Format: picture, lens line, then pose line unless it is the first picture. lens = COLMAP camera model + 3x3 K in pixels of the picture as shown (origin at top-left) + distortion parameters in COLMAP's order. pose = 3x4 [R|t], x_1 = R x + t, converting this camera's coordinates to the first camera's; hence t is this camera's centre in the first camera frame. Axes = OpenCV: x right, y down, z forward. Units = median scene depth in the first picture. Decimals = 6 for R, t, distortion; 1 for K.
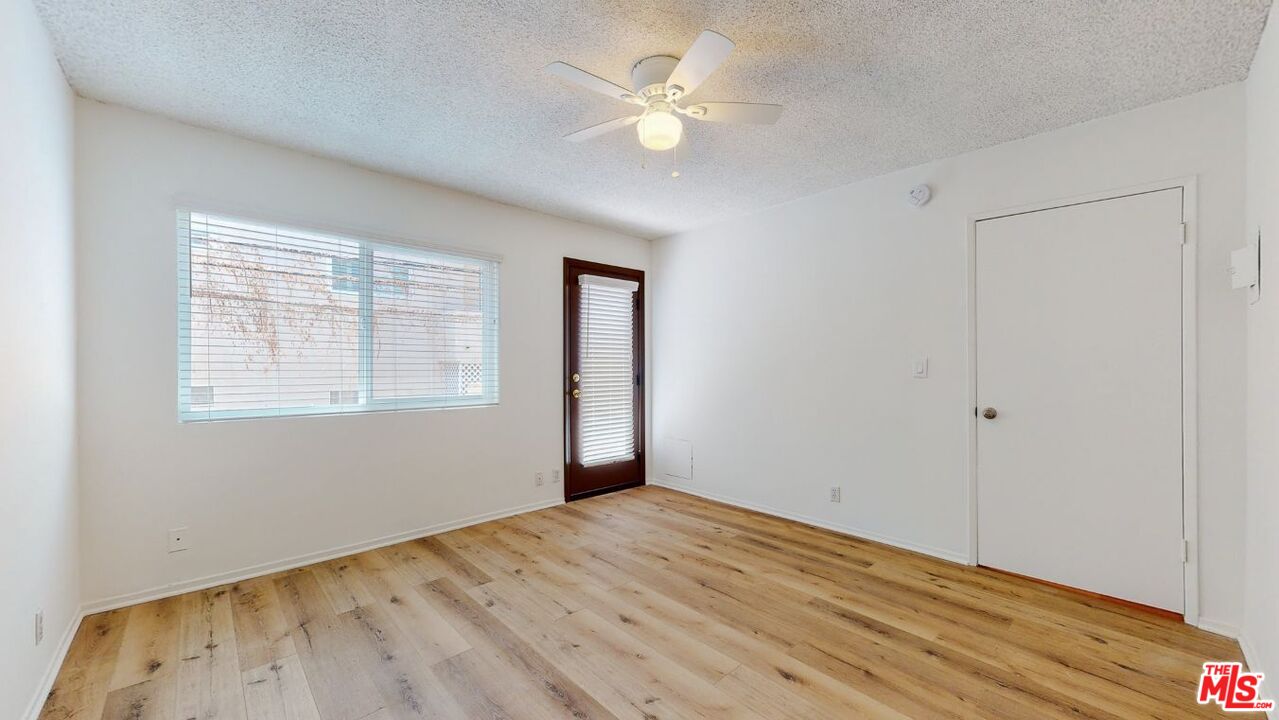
lens RADIAL K [[472.1, 0, 653.5], [0, 472.1, 365.2], [0, 0, 1]] dist [-0.000537, -0.000126]
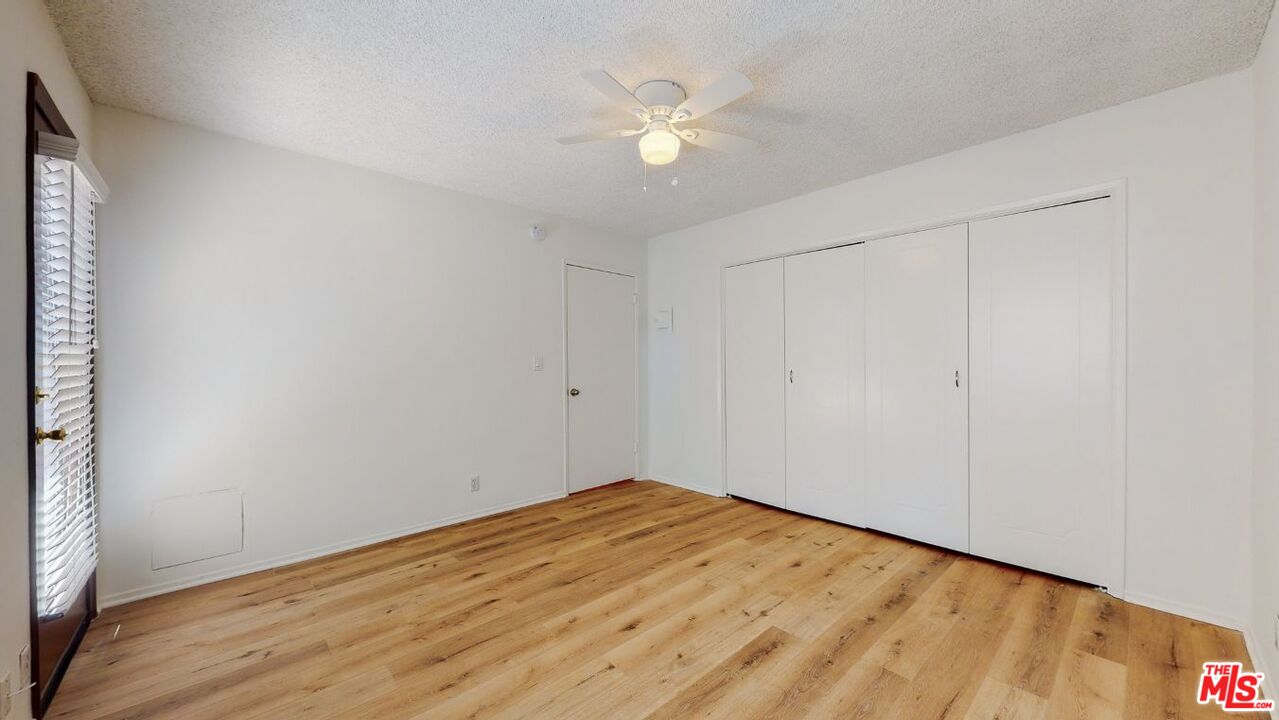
lens RADIAL K [[455.7, 0, 639.5], [0, 455.7, 360.0], [0, 0, 1]] dist [-0.000545, -0.000110]
pose [[0.036248, -0.000101, 0.999343, -0.761004], [0.004478, 0.999990, -0.000061, -0.001553], [-0.999333, 0.004477, 0.036248, 0.734008]]
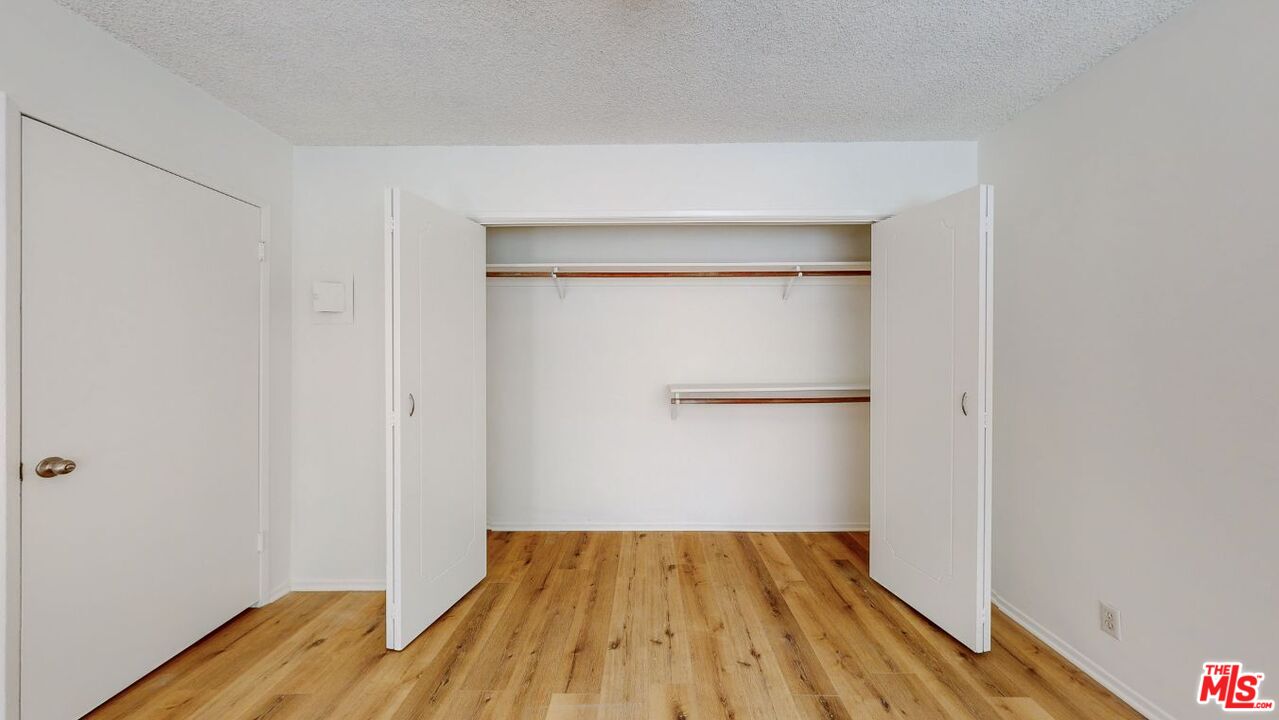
lens RADIAL K [[408.0, 0, 642.9], [0, 408.0, 351.9], [0, 0, 1]] dist [-0.000364, -0.000091]
pose [[-0.703024, 0.000631, 0.711165, -0.137058], [-0.000579, 0.999999, -0.001459, -0.036258], [-0.711165, -0.001437, -0.703023, 0.837869]]
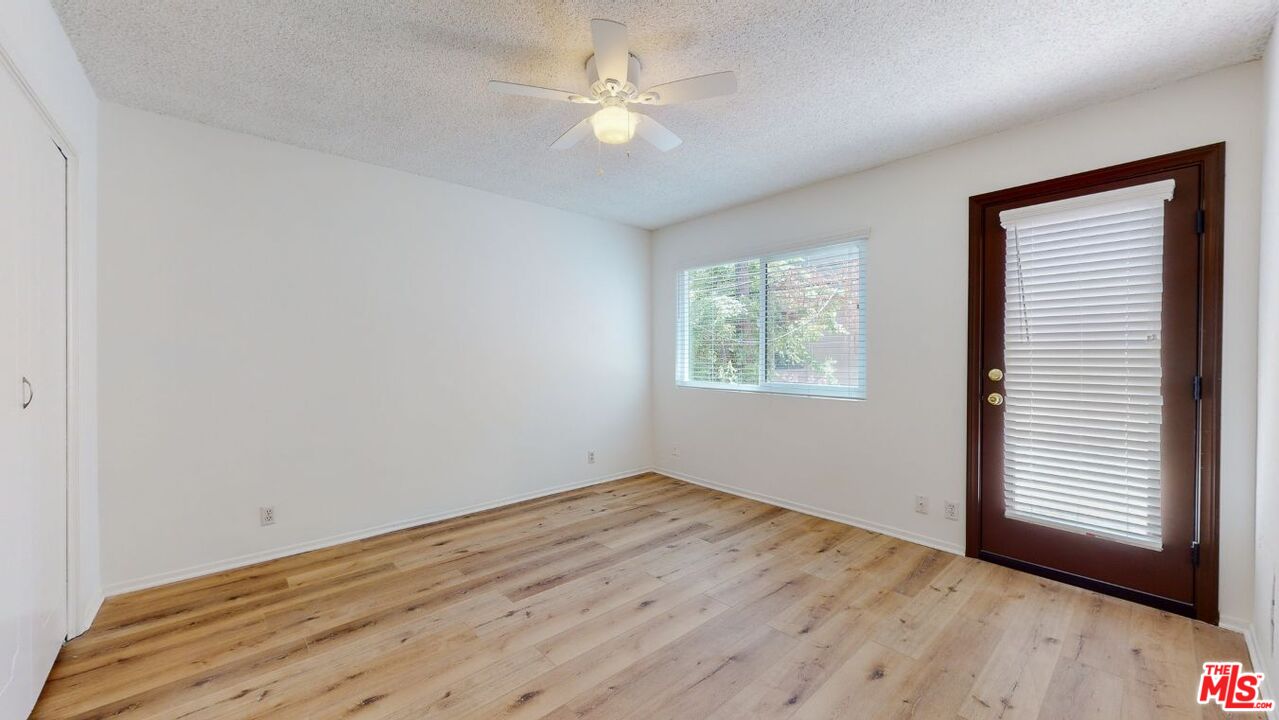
lens RADIAL K [[487.1, 0, 644.0], [0, 487.1, 356.9], [0, 0, 1]] dist [-0.000808, -0.000337]
pose [[-0.041406, 0.005354, -0.999128, 0.772667], [0.000316, 0.999986, 0.005346, -0.002048], [0.999142, -0.000095, -0.041407, 0.806788]]
